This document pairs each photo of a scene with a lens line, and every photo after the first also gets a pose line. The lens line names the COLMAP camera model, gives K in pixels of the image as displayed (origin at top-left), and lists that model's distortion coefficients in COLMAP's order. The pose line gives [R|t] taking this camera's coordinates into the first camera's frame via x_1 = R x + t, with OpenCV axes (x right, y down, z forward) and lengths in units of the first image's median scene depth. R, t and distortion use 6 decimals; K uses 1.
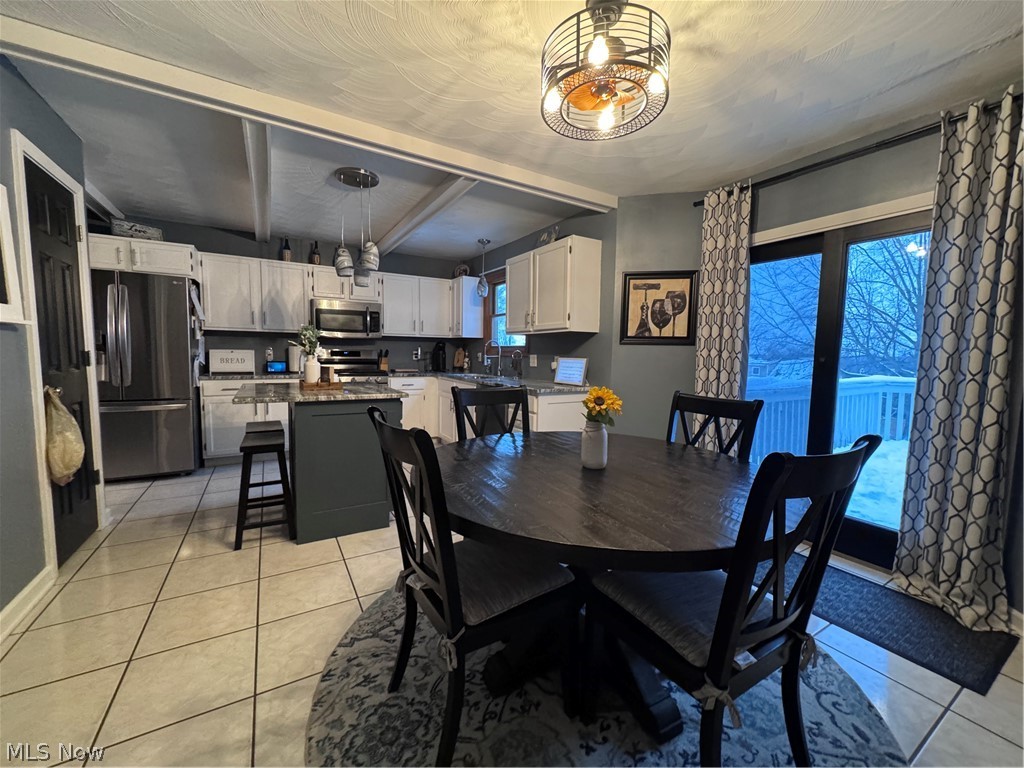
lens RADIAL K [[408.7, 0, 512.0], [0, 408.7, 384.0], [0, 0, 1]] dist [-0.000336, -0.000039]
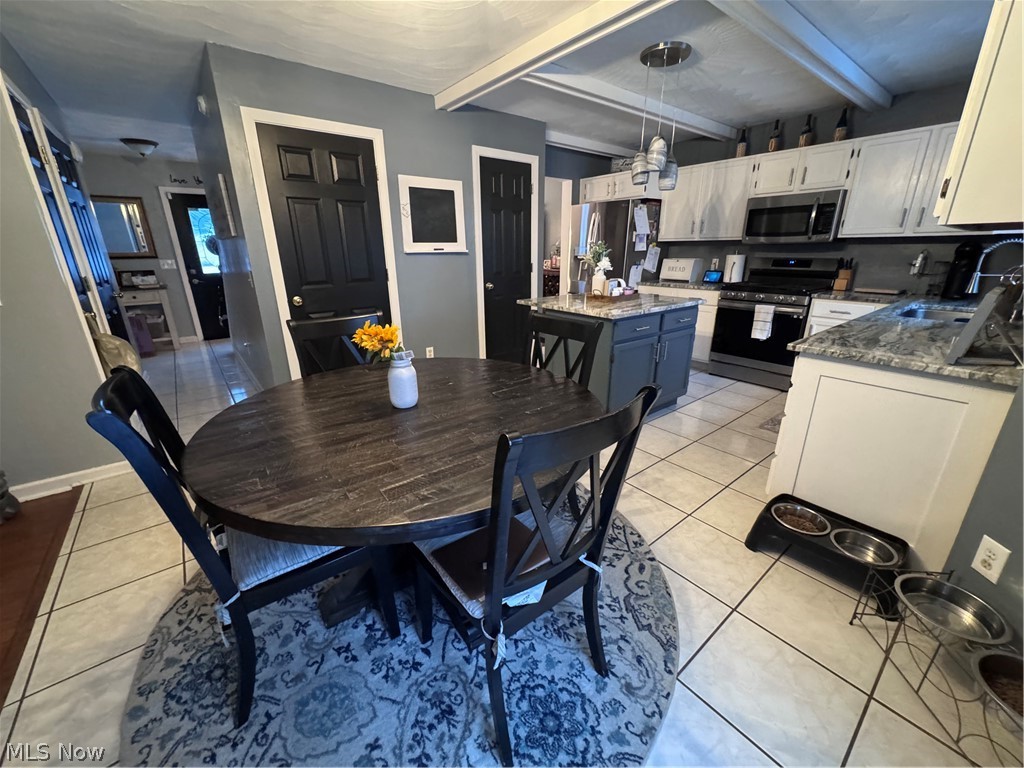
lens RADIAL K [[408.7, 0, 512.0], [0, 408.7, 384.0], [0, 0, 1]] dist [-0.000336, -0.000039]
pose [[0.138049, 0.294061, -0.945765, 0.400518], [-0.066302, 0.955509, 0.287413, -0.047964], [0.988204, 0.023029, 0.151404, 0.387742]]
